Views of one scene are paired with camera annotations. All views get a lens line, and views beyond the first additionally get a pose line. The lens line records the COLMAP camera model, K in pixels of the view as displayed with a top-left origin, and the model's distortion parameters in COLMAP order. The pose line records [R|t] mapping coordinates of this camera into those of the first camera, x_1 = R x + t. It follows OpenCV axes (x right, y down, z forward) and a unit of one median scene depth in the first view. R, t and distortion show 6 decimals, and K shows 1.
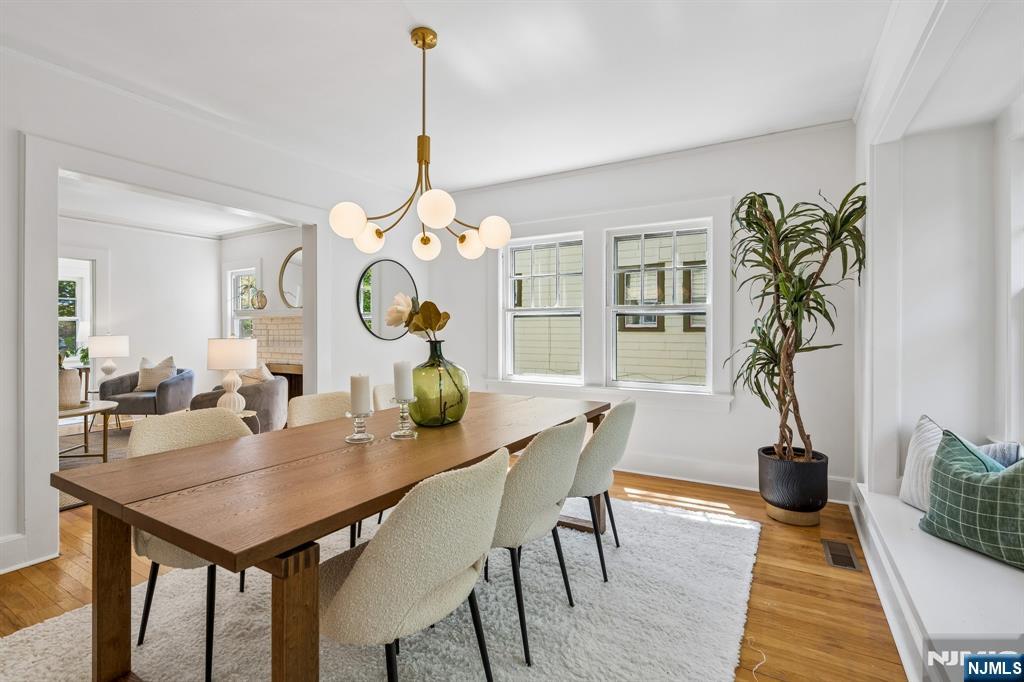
lens RADIAL K [[479.6, 0, 498.6], [0, 479.6, 323.9], [0, 0, 1]] dist [-0.015774, 0.000177]
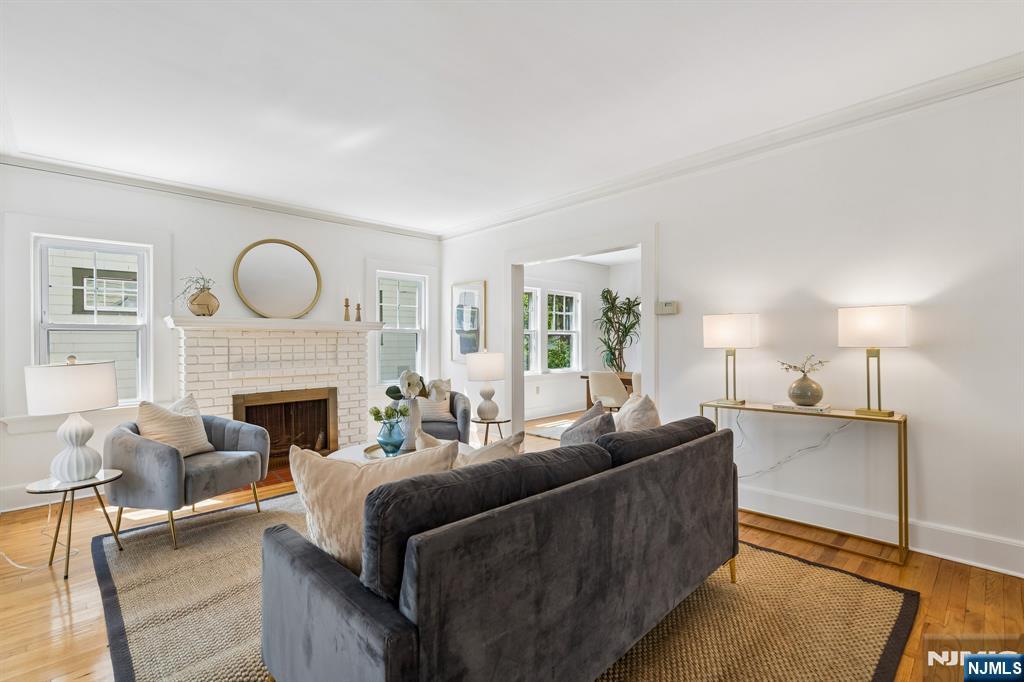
lens RADIAL K [[466.6, 0, 518.9], [0, 466.6, 339.4], [0, 0, 1]] dist [0.001740, -0.000107]
pose [[0.243666, 0.007465, 0.969830, -0.929577], [0.005620, 0.999943, -0.009108, 0.008717], [-0.969843, 0.007669, 0.243610, 0.388420]]
